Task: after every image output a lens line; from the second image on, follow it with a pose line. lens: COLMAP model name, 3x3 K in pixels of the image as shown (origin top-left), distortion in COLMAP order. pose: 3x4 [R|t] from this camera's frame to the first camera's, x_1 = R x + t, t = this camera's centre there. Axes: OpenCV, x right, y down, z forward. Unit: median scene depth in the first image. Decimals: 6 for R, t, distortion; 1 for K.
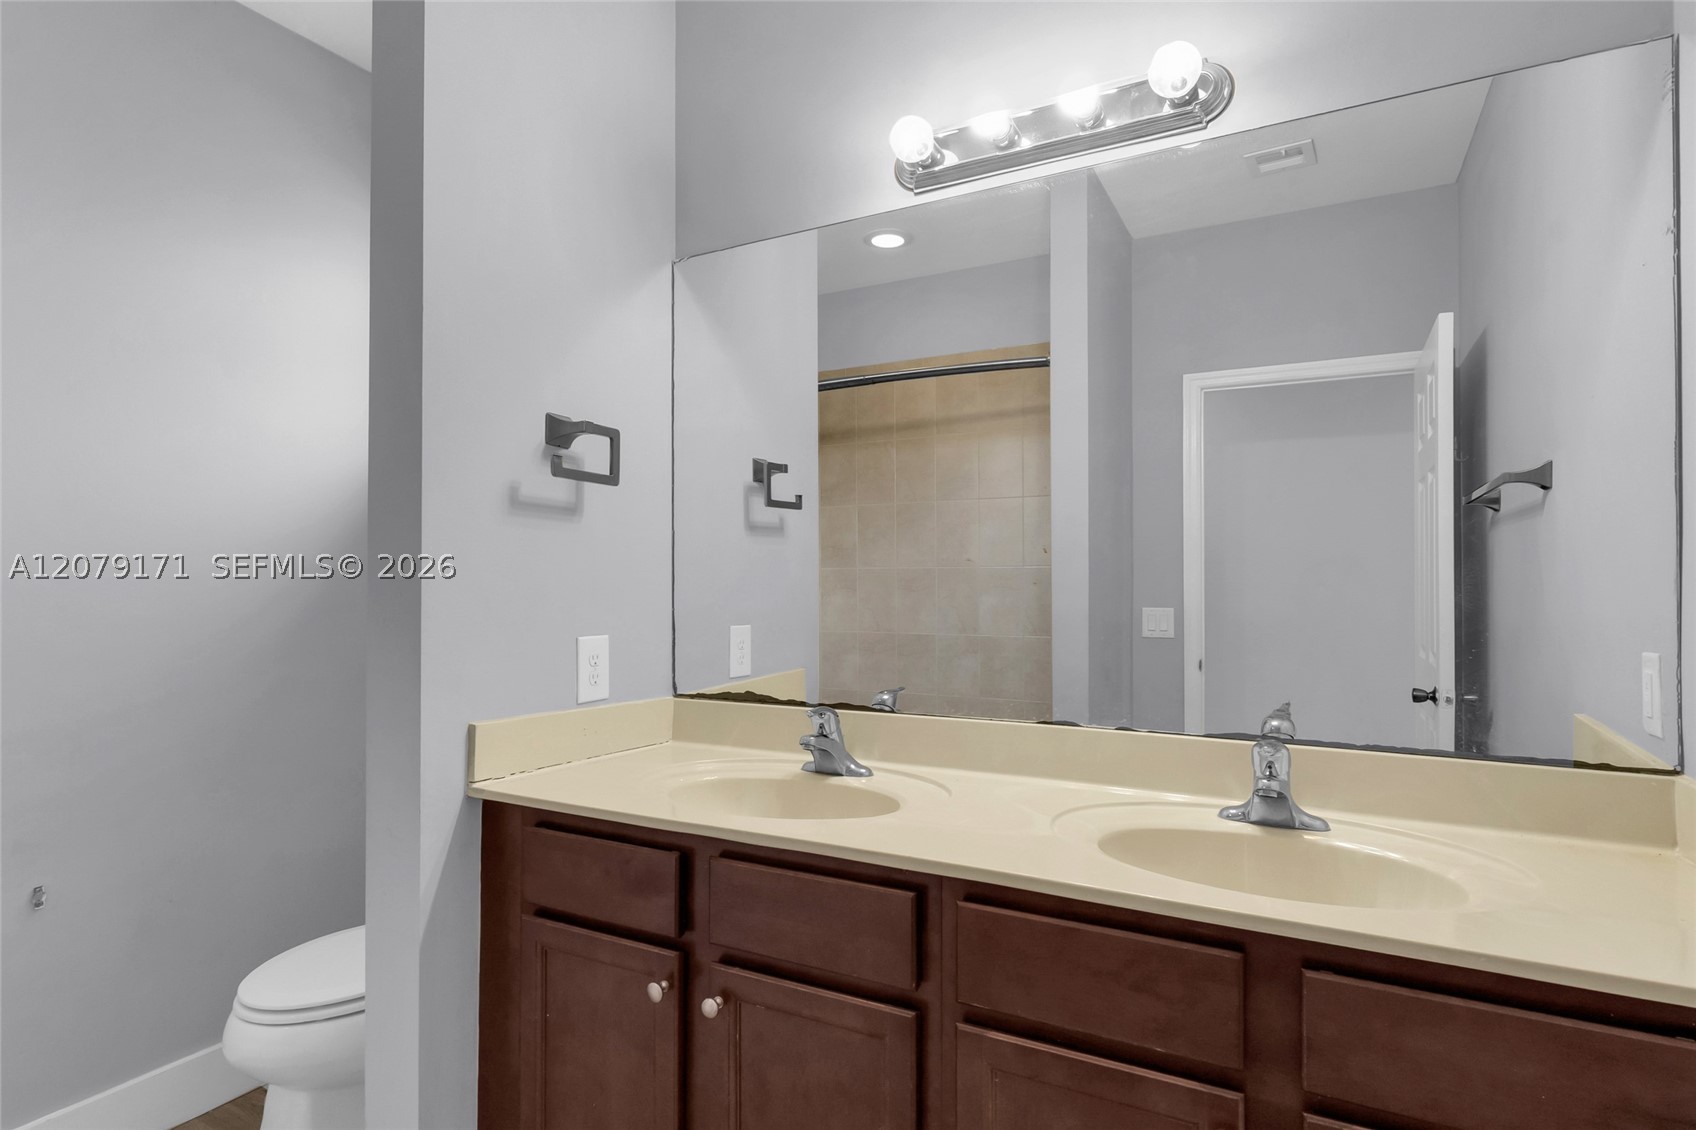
lens RADIAL K [[833.1, 0, 837.5], [0, 833.1, 572.2], [0, 0, 1]] dist [0.001877, 0.000153]
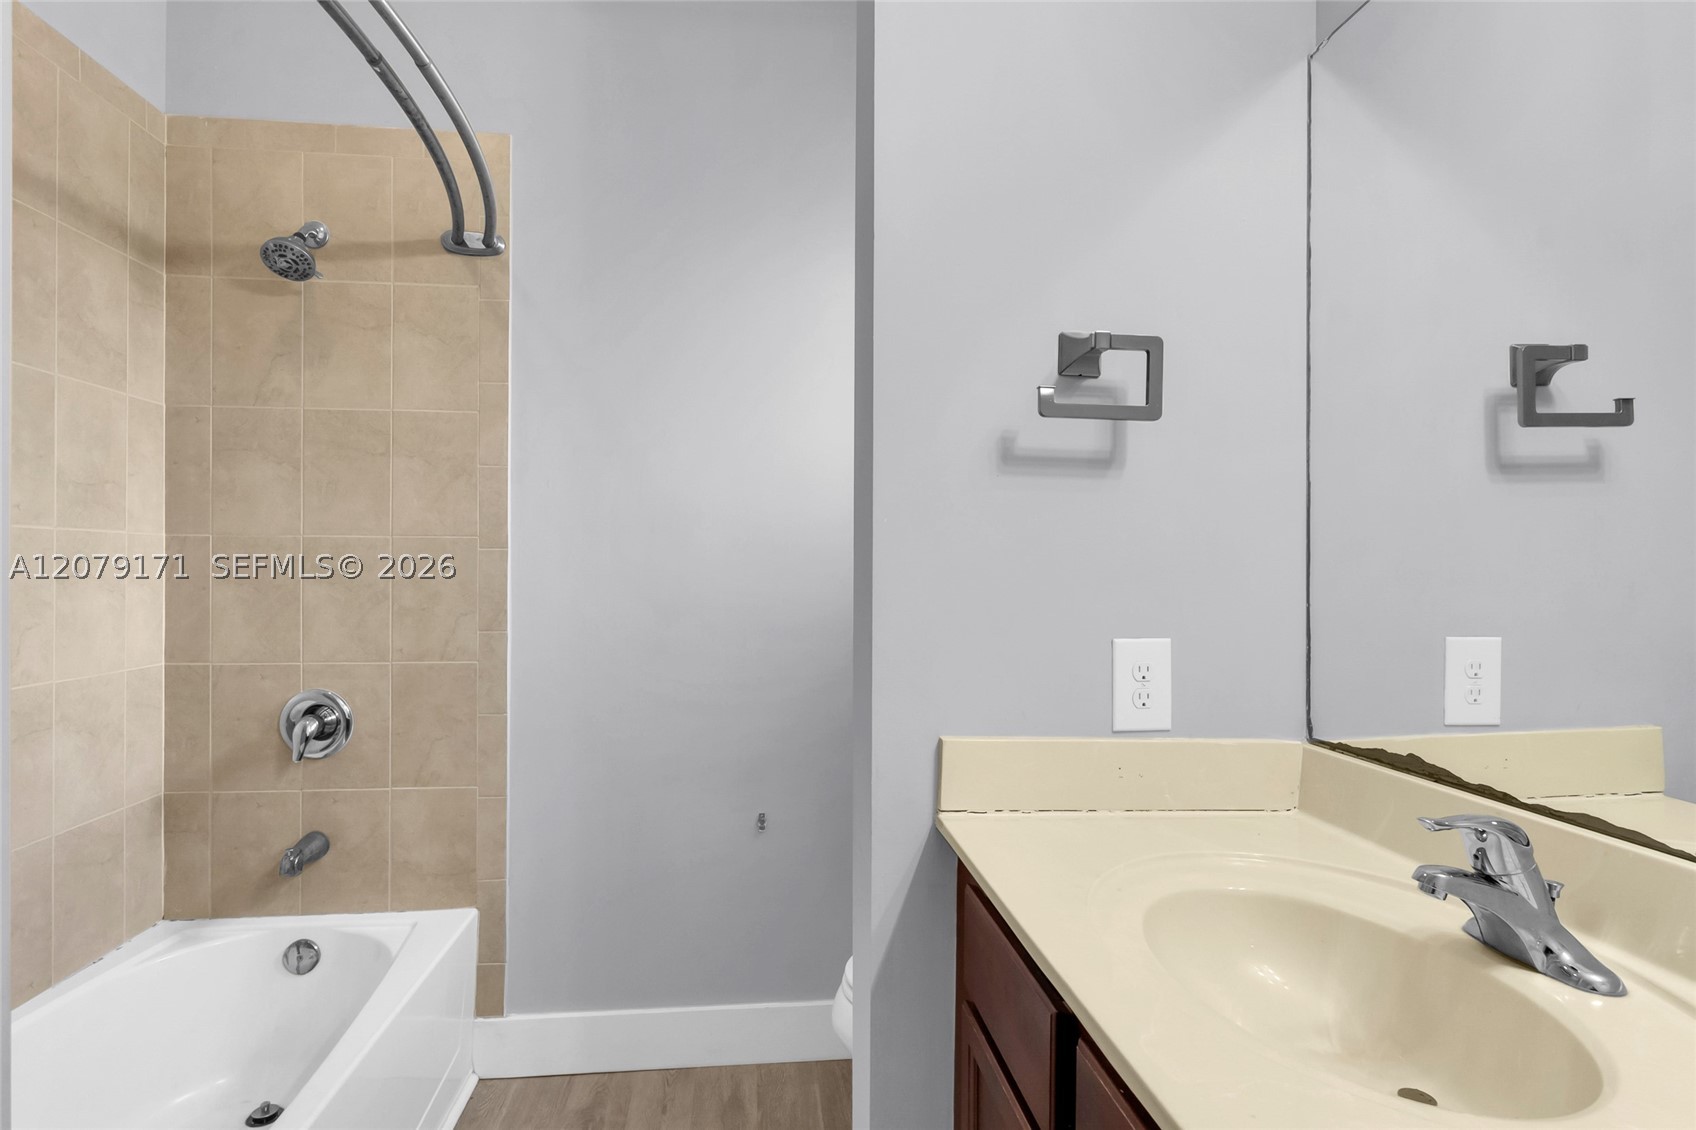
lens RADIAL K [[891.2, 0, 848.0], [0, 891.2, 565.0], [0, 0, 1]] dist [0.013084, 0.000468]
pose [[0.587049, 0.001324, -0.809550, 0.176642], [0.007851, 0.999942, 0.007329, 0.007418], [0.809513, -0.010658, 0.587005, 0.366891]]
